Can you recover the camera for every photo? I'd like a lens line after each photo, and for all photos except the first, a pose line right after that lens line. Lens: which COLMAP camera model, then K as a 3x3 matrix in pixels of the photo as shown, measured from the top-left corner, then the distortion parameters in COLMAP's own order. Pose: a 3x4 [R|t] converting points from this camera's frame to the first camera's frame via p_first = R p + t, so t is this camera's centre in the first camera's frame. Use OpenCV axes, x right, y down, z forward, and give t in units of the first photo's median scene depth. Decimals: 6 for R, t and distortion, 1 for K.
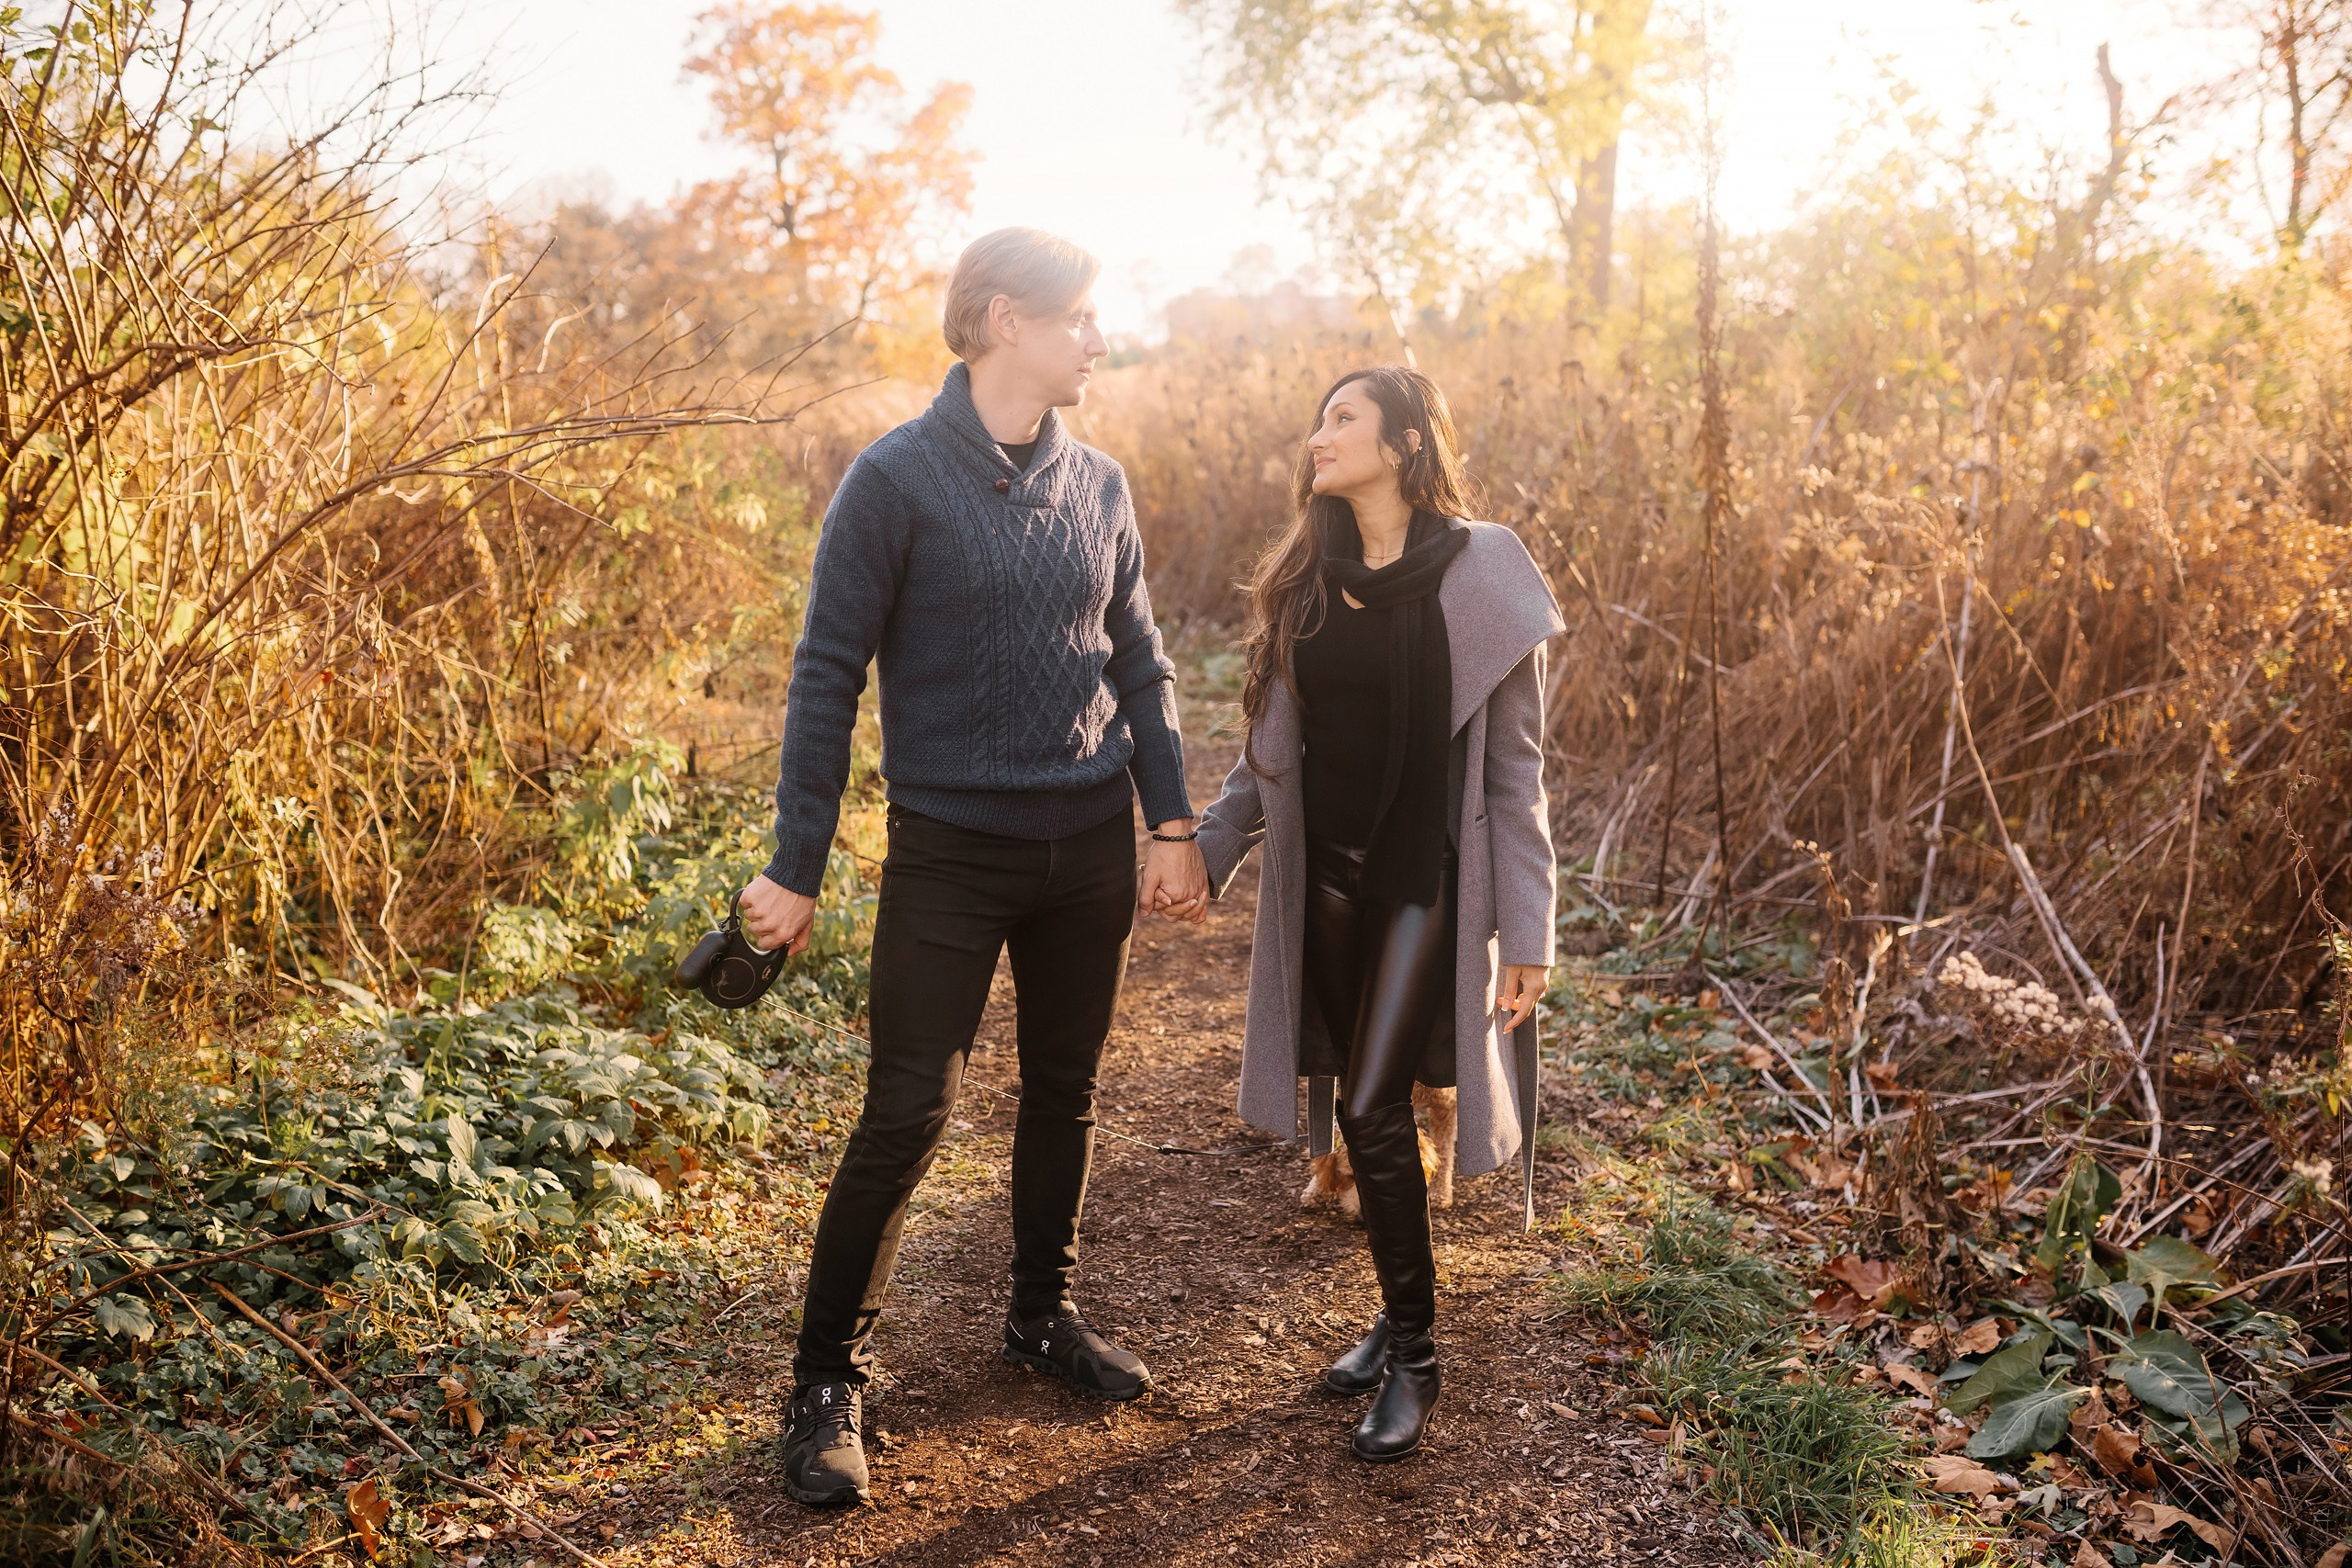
lens RADIAL K [[2442.2, 0, 1176.0], [0, 2442.2, 784.0], [0, 0, 1]] dist [-0.120879, 0.132119]
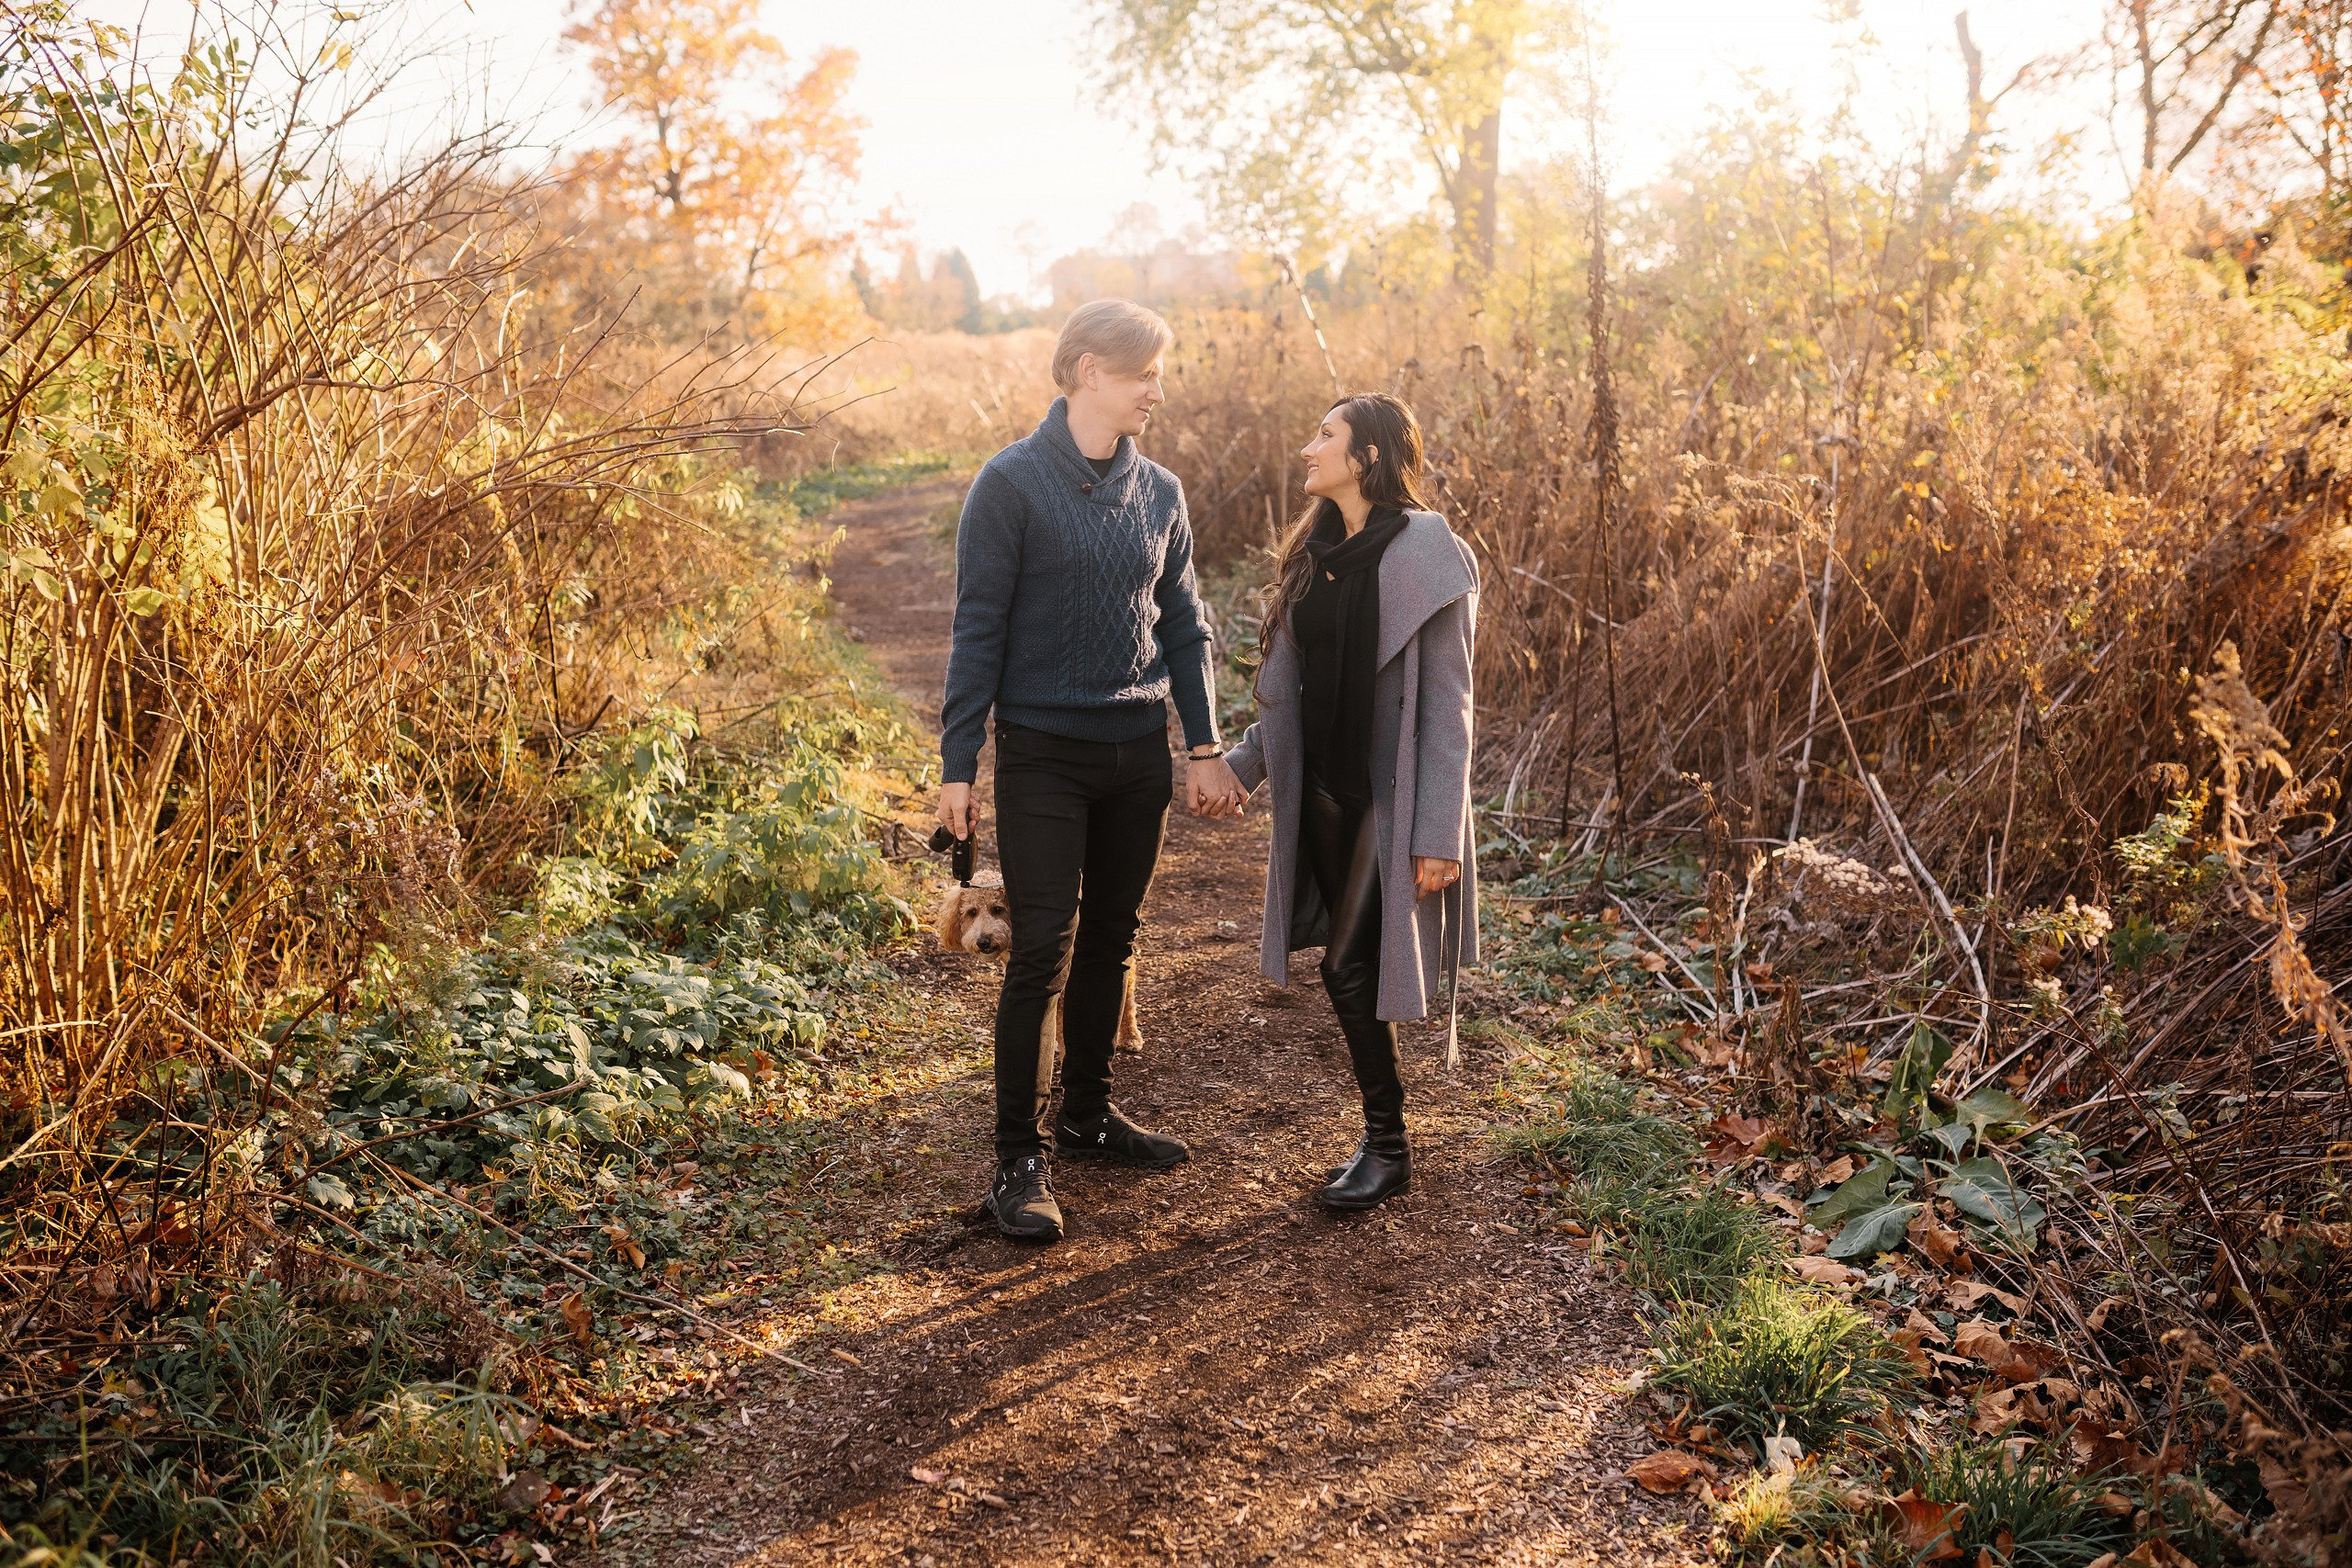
lens RADIAL K [[2606.6, 0, 1176.0], [0, 2606.6, 784.0], [0, 0, 1]] dist [-0.170244, 0.191825]
pose [[0.998194, -0.022220, 0.055819, -0.059098], [0.021441, 0.999665, 0.014525, 0.005381], [-0.056123, -0.013302, 0.998335, -0.238778]]
